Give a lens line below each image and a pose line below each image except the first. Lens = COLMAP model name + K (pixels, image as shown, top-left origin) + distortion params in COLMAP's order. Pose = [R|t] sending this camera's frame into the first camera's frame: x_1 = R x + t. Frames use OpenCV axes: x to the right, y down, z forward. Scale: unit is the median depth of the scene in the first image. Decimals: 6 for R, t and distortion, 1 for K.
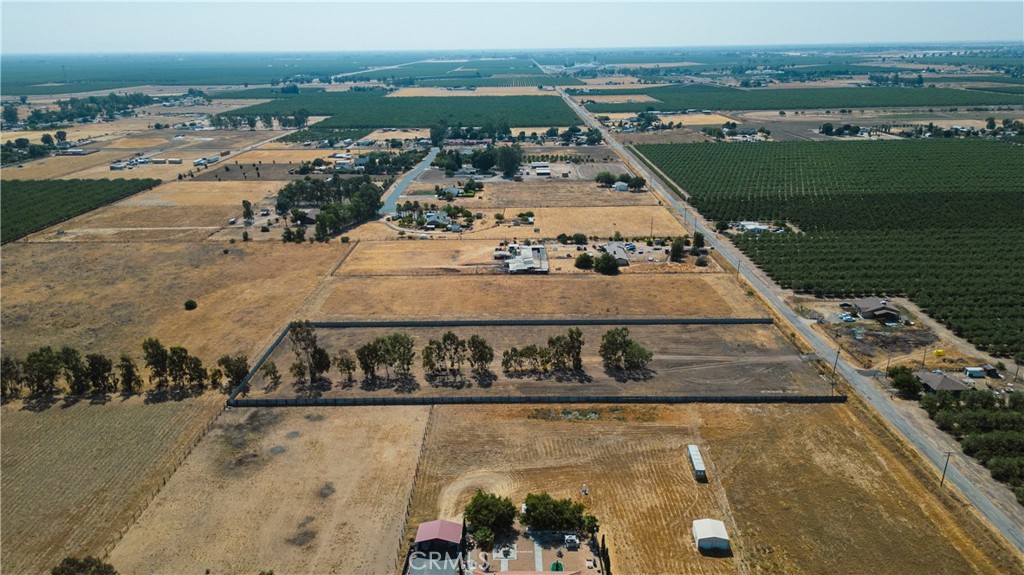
lens RADIAL K [[718.1, 0, 508.9], [0, 718.1, 290.9], [0, 0, 1]] dist [0.073079, -0.074573]
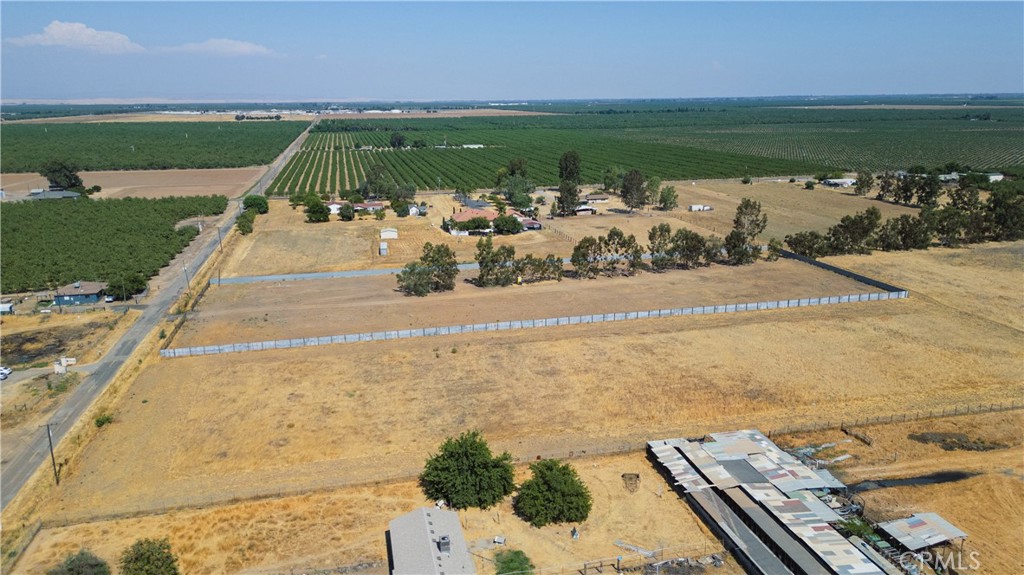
lens RADIAL K [[718.1, 0, 508.9], [0, 718.1, 290.9], [0, 0, 1]] dist [0.073079, -0.074573]
pose [[-0.972192, 0.082429, -0.219201, 0.258936], [-0.053437, 0.833232, 0.550335, -0.374051], [0.228009, 0.546745, -0.805657, 1.731092]]
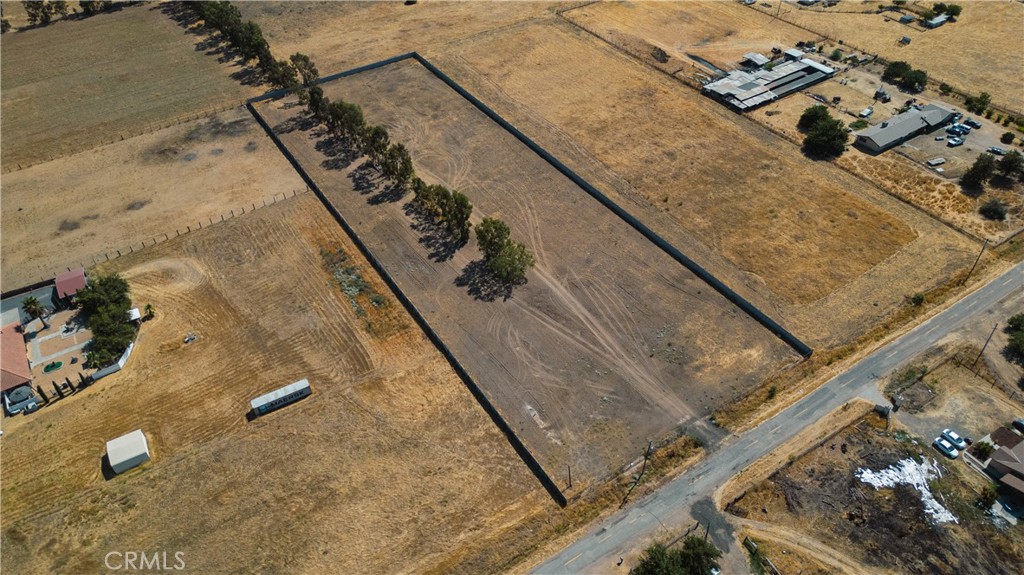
lens RADIAL K [[718.1, 0, 508.9], [0, 718.1, 290.9], [0, 0, 1]] dist [0.073079, -0.074573]
pose [[0.546724, 0.559182, -0.623224, 0.649904], [-0.244755, 0.818533, 0.519710, -0.269826], [0.800742, -0.131601, 0.584374, 0.576712]]
